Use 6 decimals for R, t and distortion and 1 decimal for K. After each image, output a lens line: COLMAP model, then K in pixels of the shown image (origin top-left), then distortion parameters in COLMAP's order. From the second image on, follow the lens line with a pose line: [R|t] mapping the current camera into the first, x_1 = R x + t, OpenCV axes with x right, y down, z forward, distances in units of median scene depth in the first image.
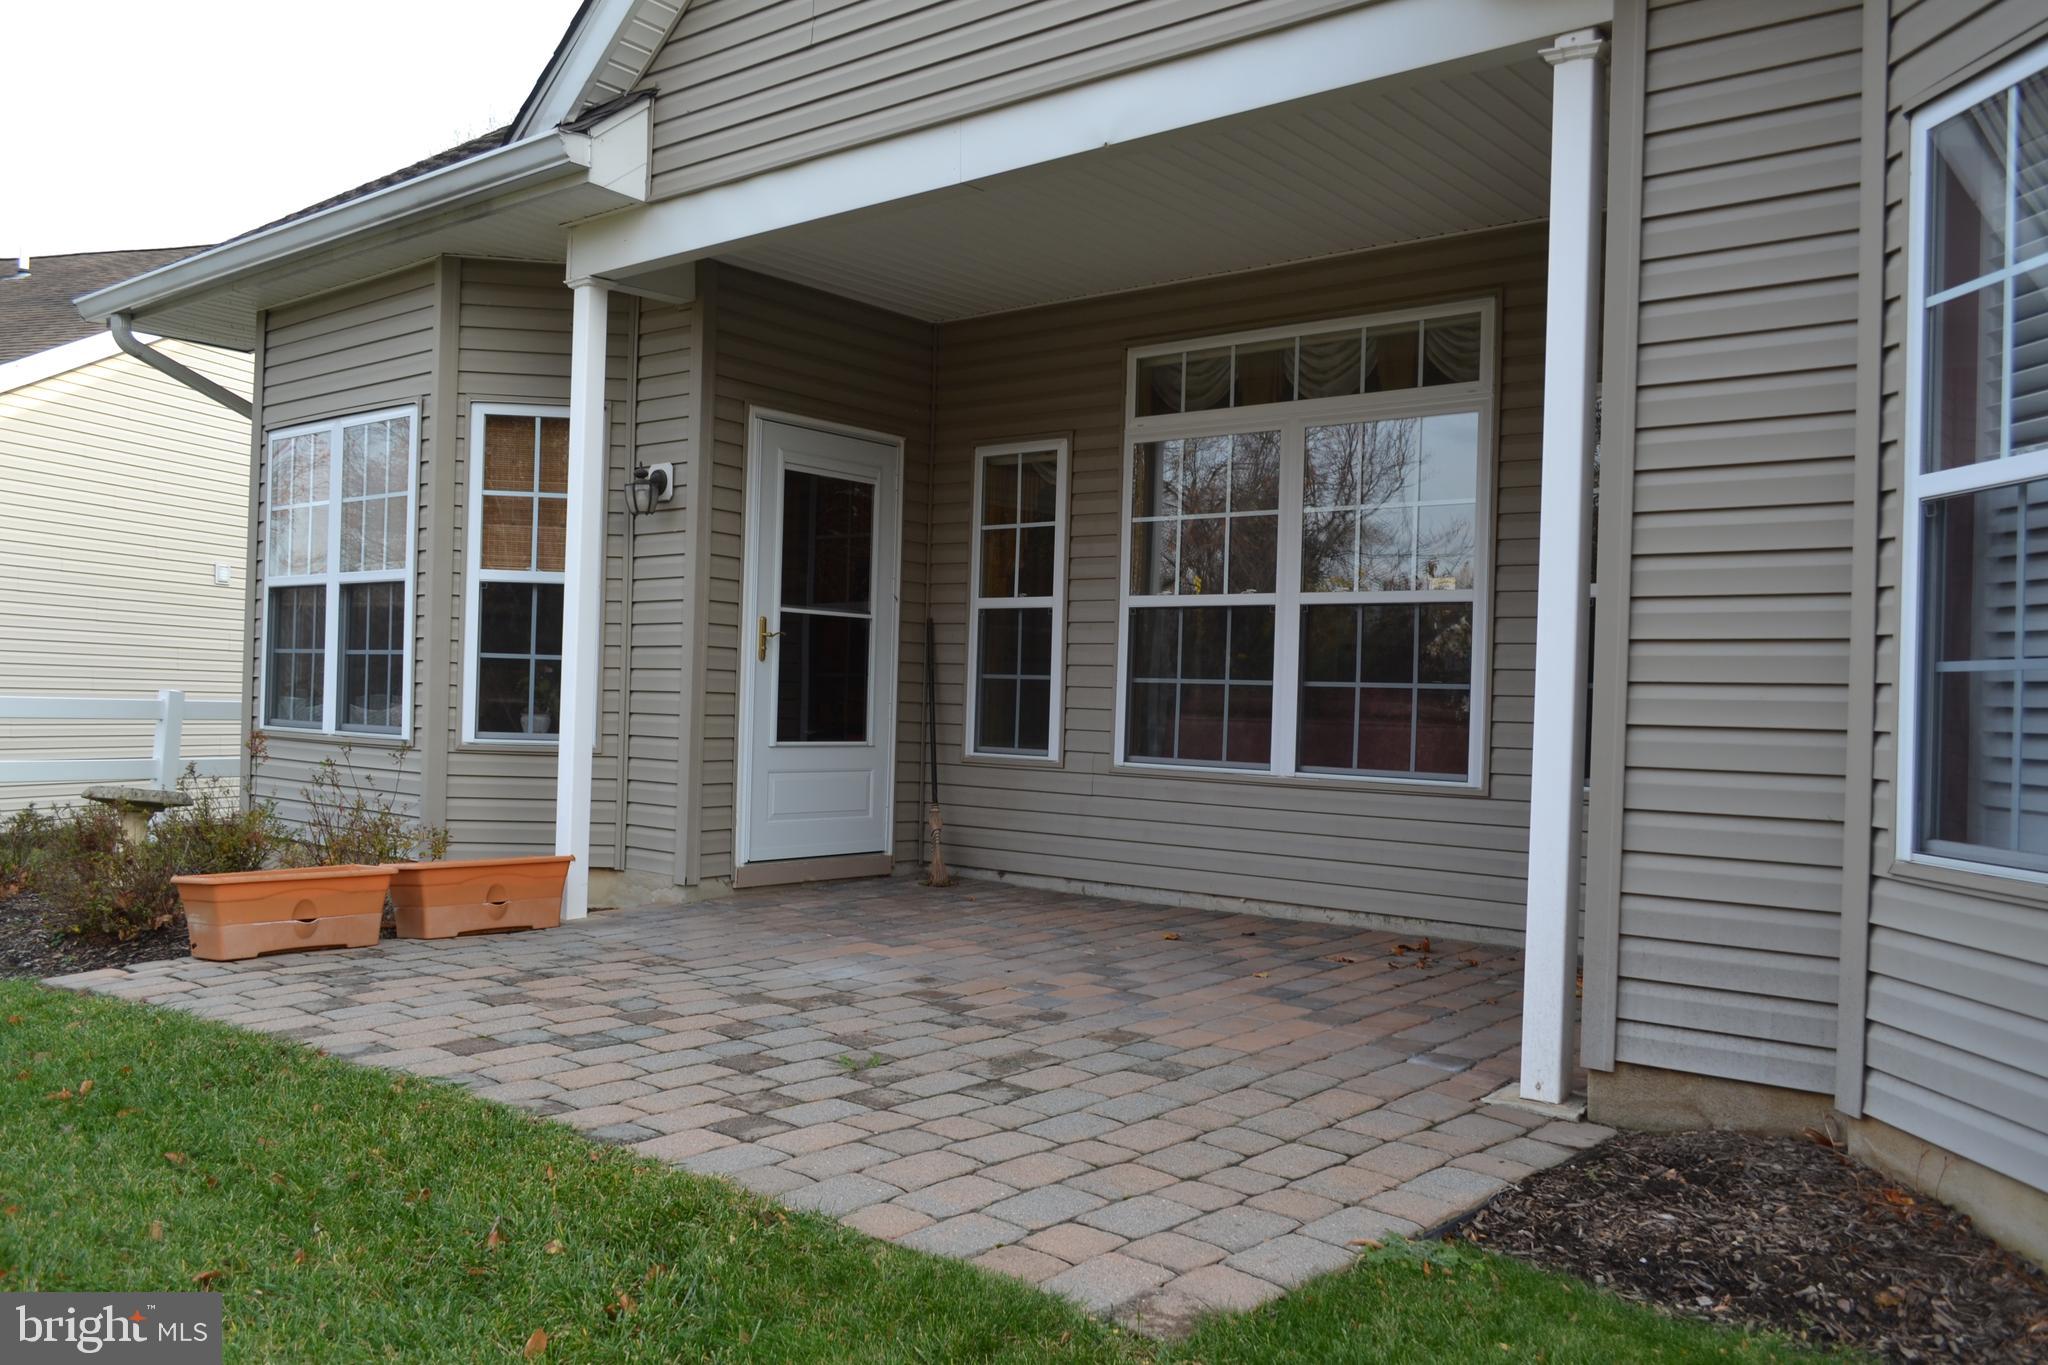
lens RADIAL K [[1621.1, 0, 1037.2], [0, 1621.1, 679.0], [0, 0, 1]] dist [-0.014179, 0.005196]
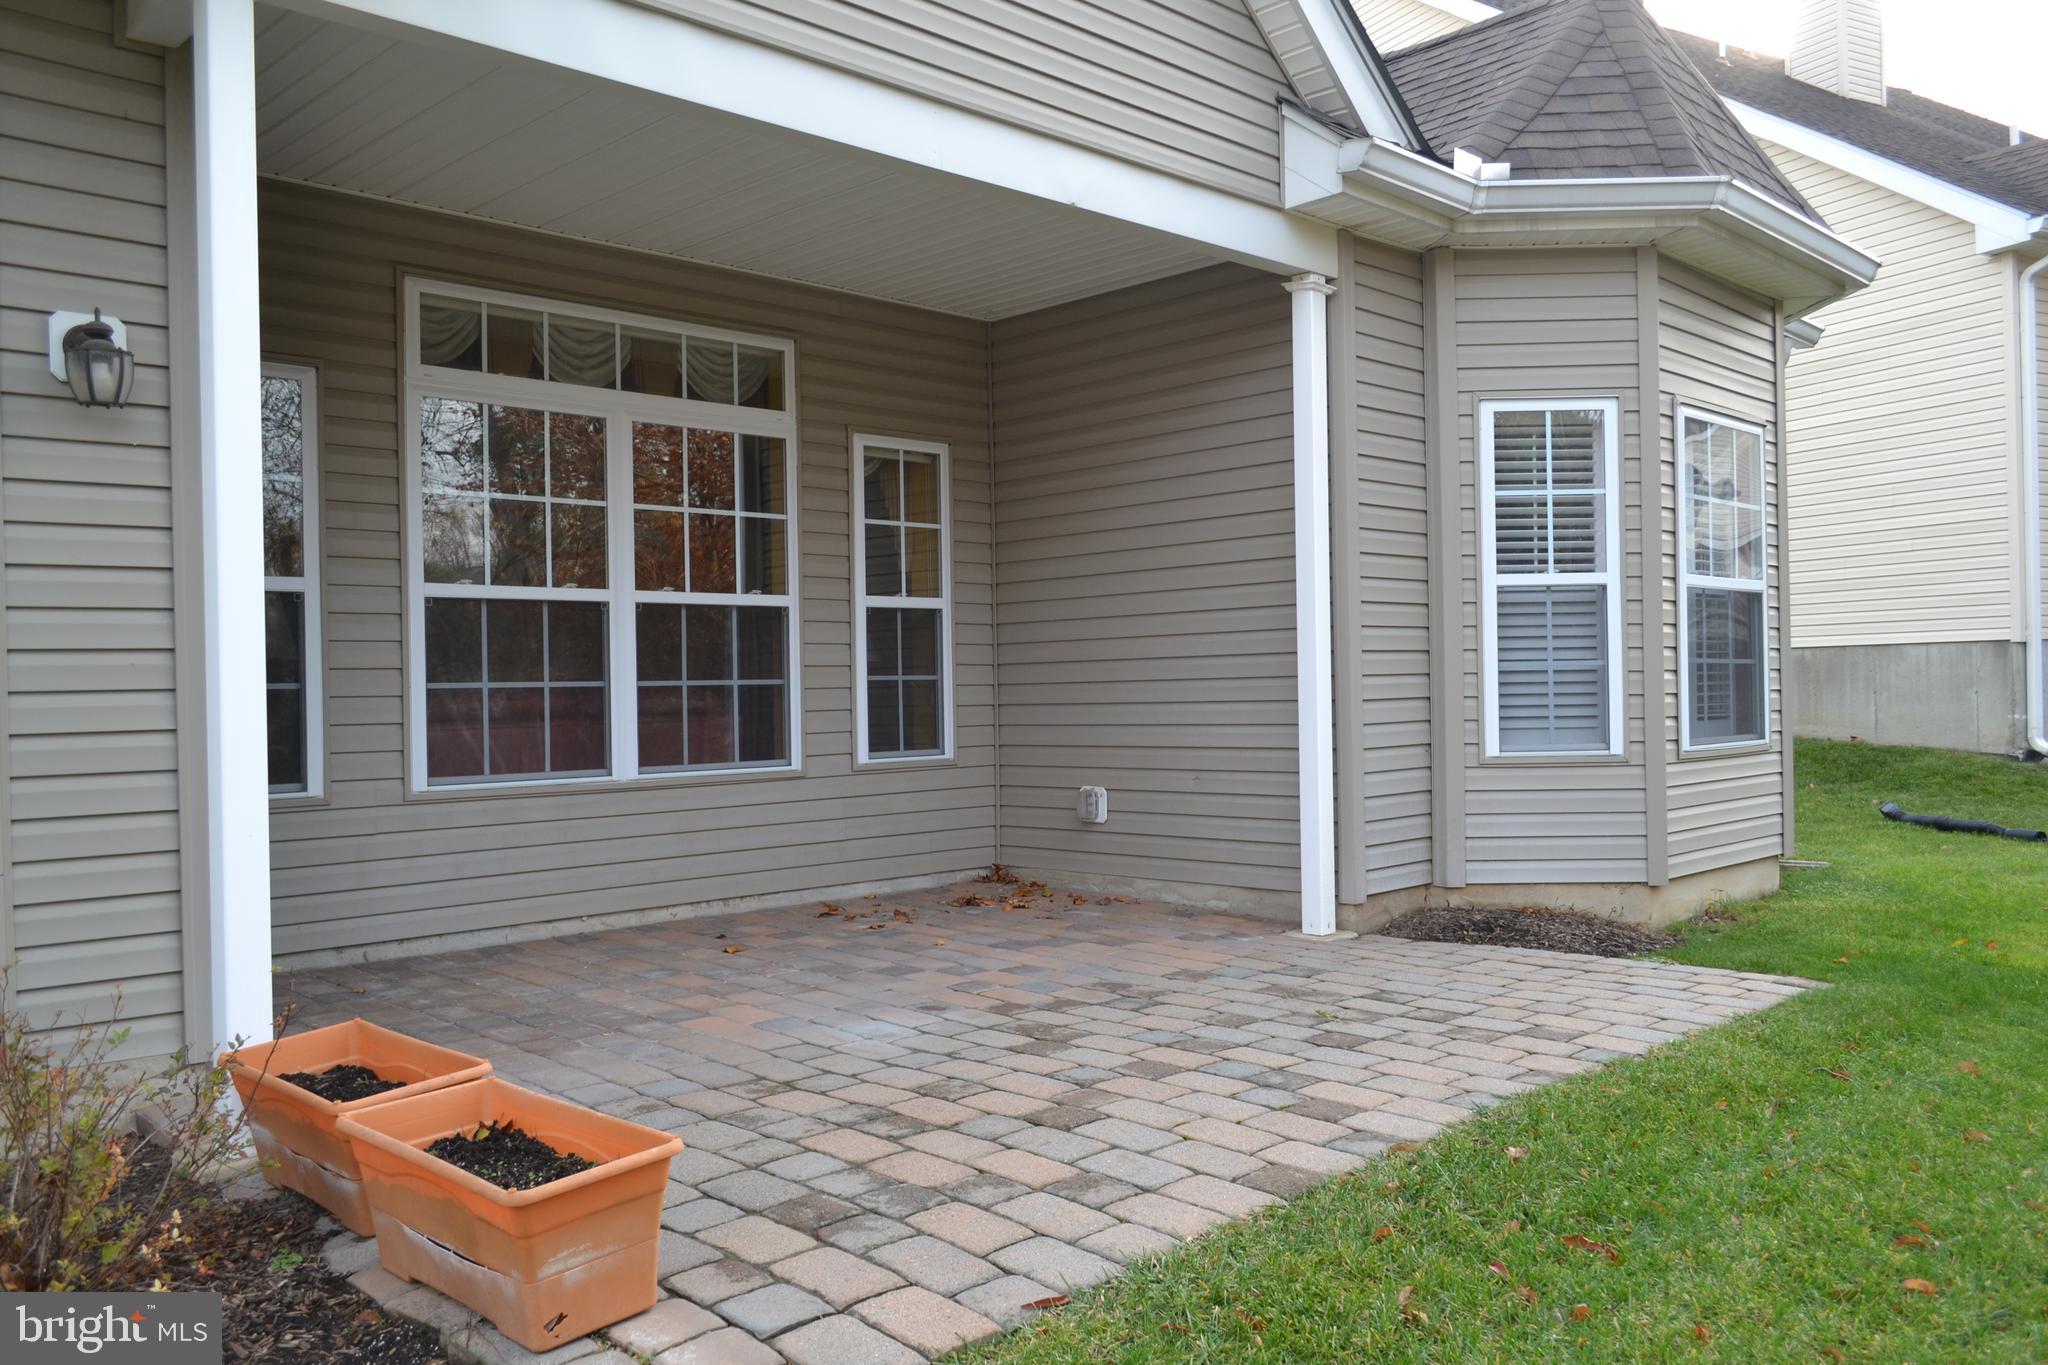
lens RADIAL K [[1621.1, 0, 1034.5], [0, 1621.1, 687.5], [0, 0, 1]] dist [-0.014179, 0.005196]
pose [[0.098580, -0.023361, 0.994855, -0.808496], [0.012497, 0.999675, 0.022236, -0.013852], [-0.995051, 0.010241, 0.098839, 0.685675]]
